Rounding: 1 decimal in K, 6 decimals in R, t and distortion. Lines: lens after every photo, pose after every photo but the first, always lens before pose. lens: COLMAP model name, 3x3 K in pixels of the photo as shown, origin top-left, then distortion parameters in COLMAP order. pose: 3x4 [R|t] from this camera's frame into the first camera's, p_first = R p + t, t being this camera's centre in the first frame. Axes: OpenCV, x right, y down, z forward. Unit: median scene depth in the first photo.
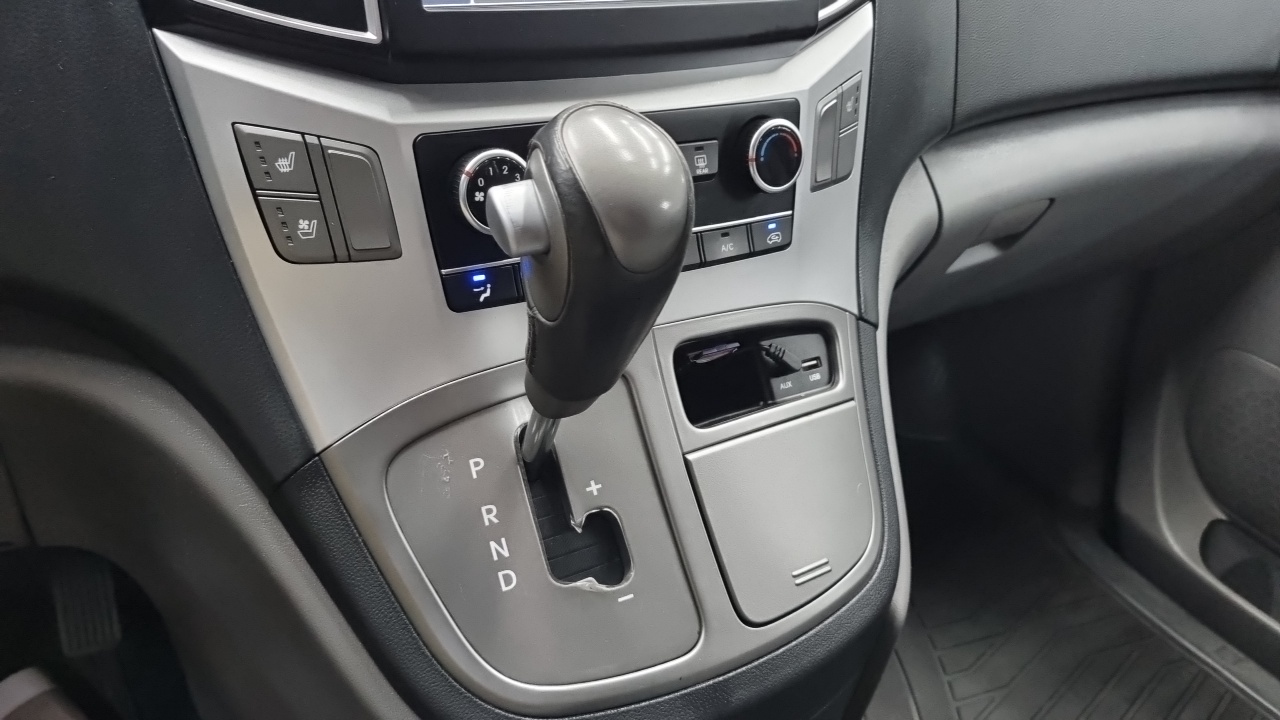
lens RADIAL K [[950.5, 0, 640.0], [0, 950.5, 360.0], [0, 0, 1]] dist [0.004475, 0.003760]
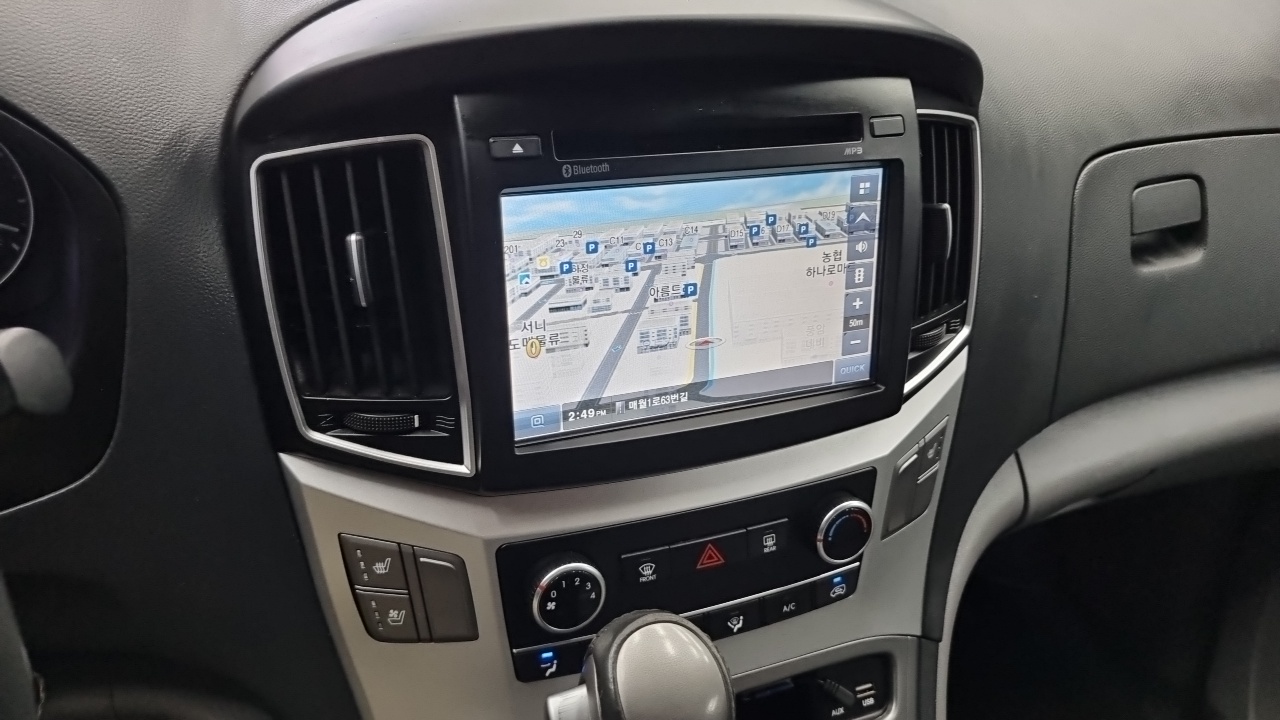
lens RADIAL K [[950.5, 0, 640.0], [0, 950.5, 360.0], [0, 0, 1]] dist [0.004475, 0.003760]
pose [[0.987541, 0.105098, -0.117122, 0.027500], [-0.099356, 0.993594, 0.053845, -0.491408], [0.122030, -0.041538, 0.991657, -0.049897]]
